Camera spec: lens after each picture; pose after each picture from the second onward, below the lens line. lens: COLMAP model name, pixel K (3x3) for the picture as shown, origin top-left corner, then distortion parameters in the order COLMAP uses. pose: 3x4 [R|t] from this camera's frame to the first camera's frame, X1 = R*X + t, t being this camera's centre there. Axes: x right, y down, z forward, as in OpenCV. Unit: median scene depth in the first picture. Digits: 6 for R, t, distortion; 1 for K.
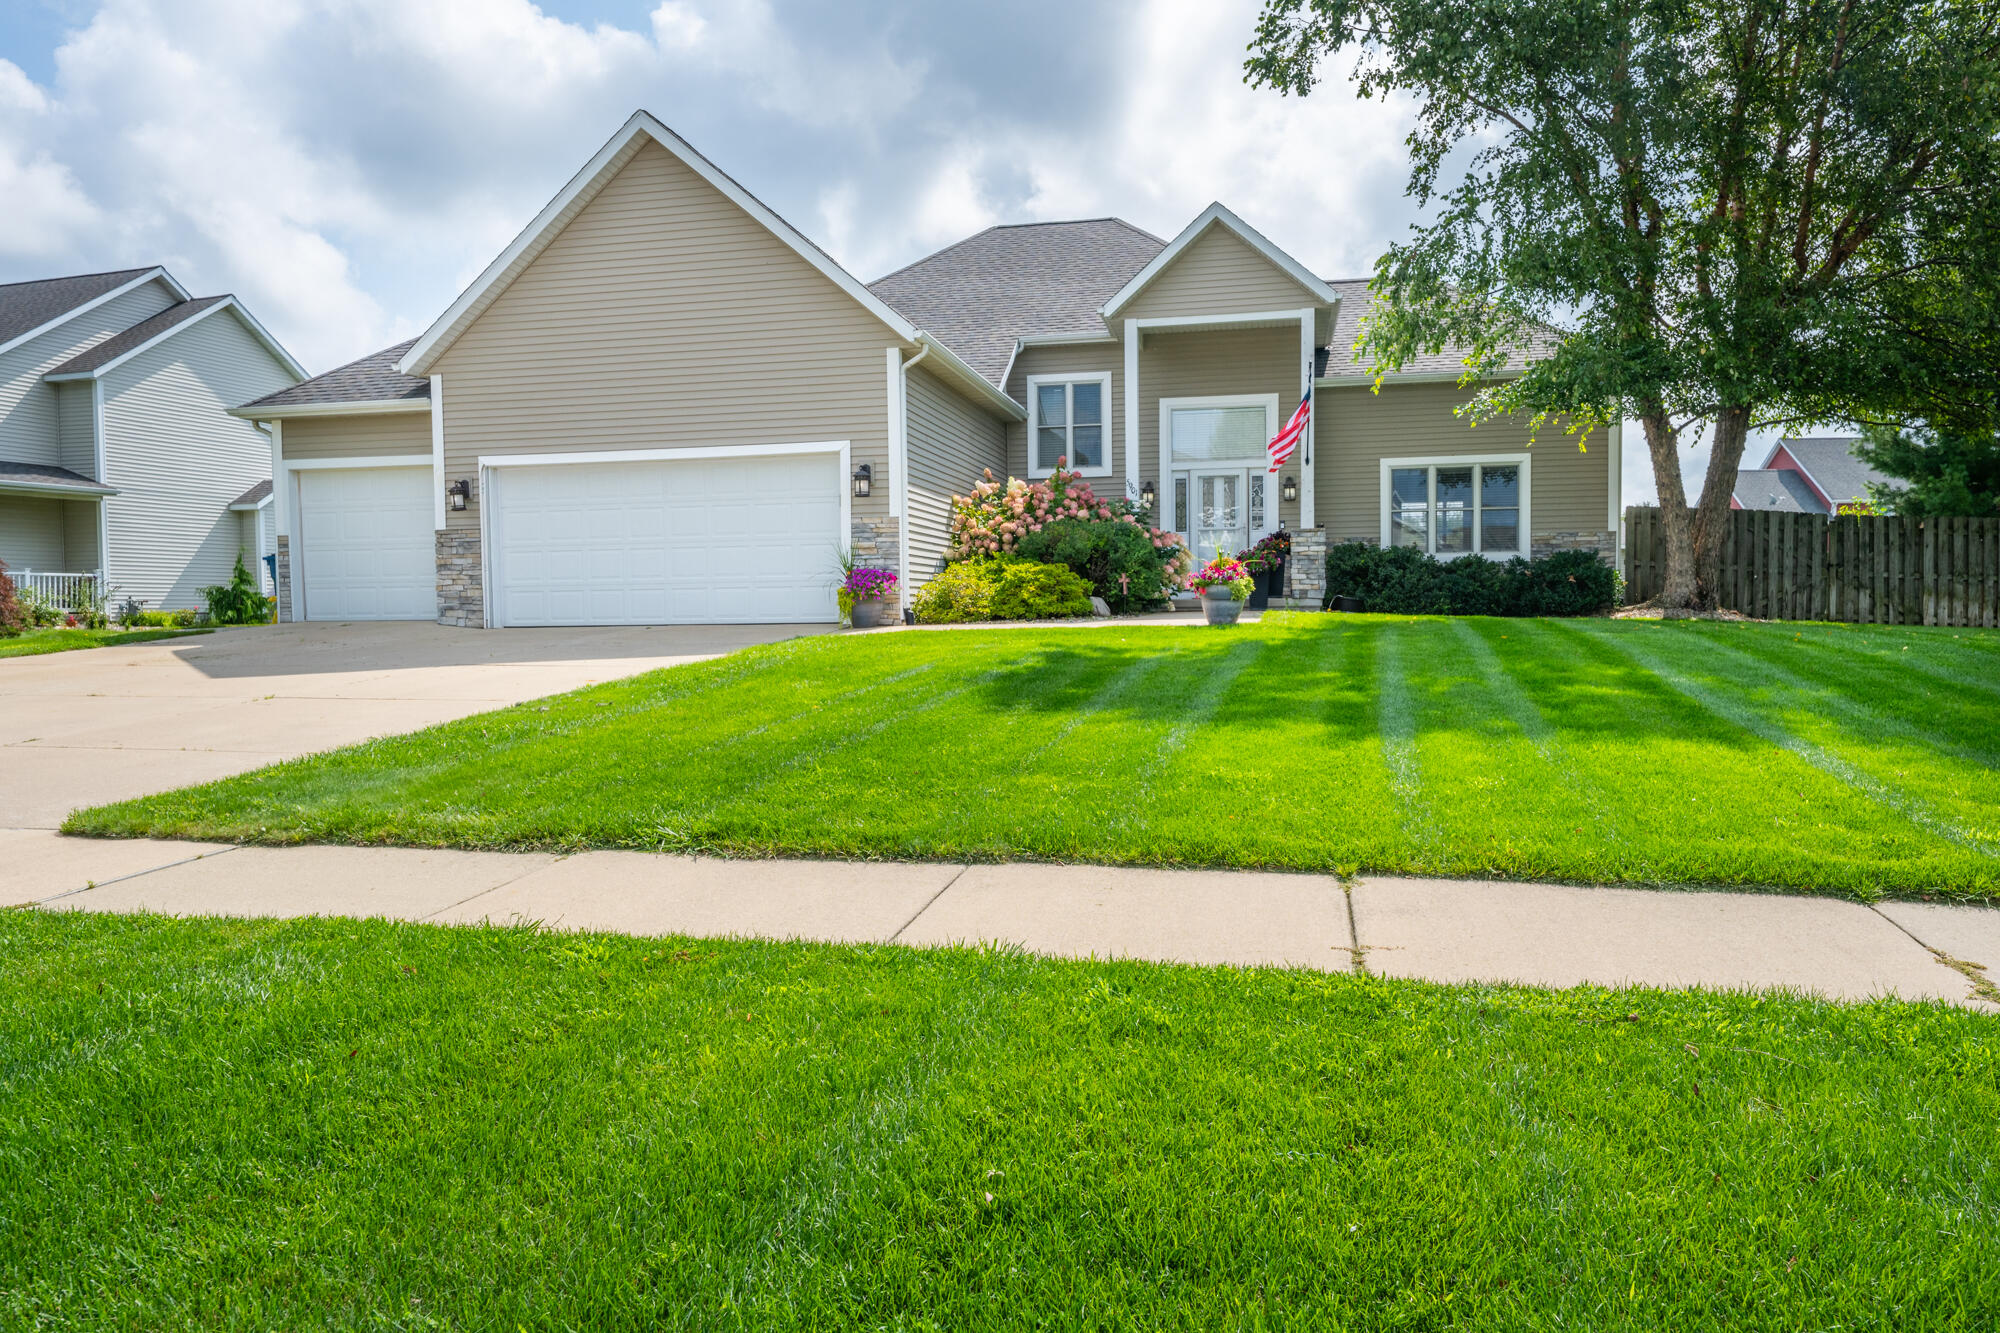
lens RADIAL K [[1452.5, 0, 1007.1], [0, 1452.5, 671.2], [0, 0, 1]] dist [0.005045, 0.000977]
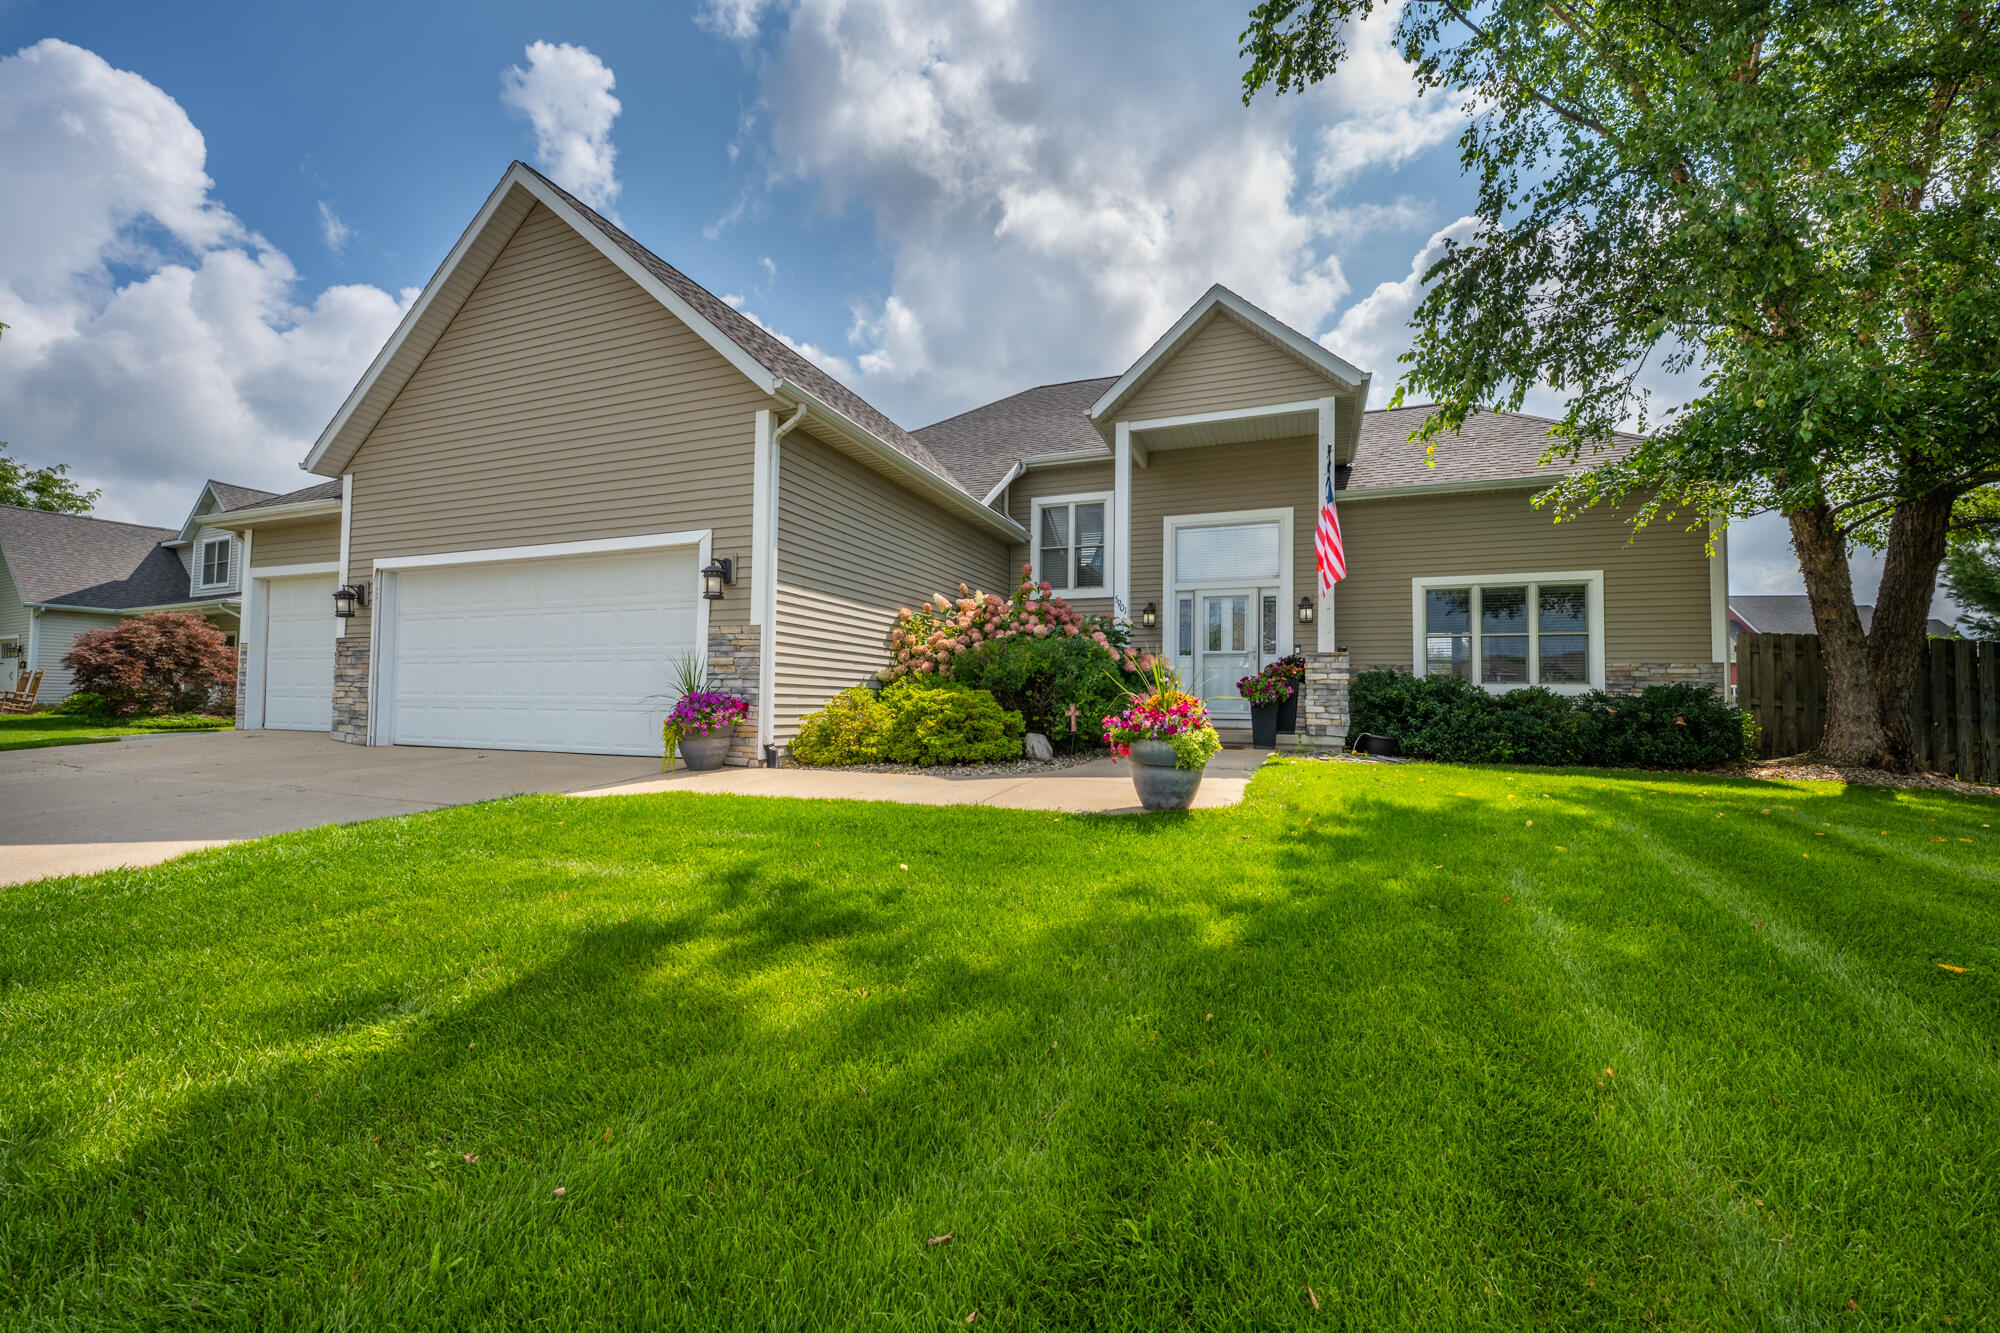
lens RADIAL K [[809.5, 0, 1000.0], [0, 809.5, 666.5], [0, 0, 1]] dist [0.002697, 0.000221]
pose [[0.982802, 0.018174, -0.183763, 0.107832], [-0.034034, 0.995924, -0.083525, -0.044641], [0.181496, 0.088343, 0.979415, 0.508373]]
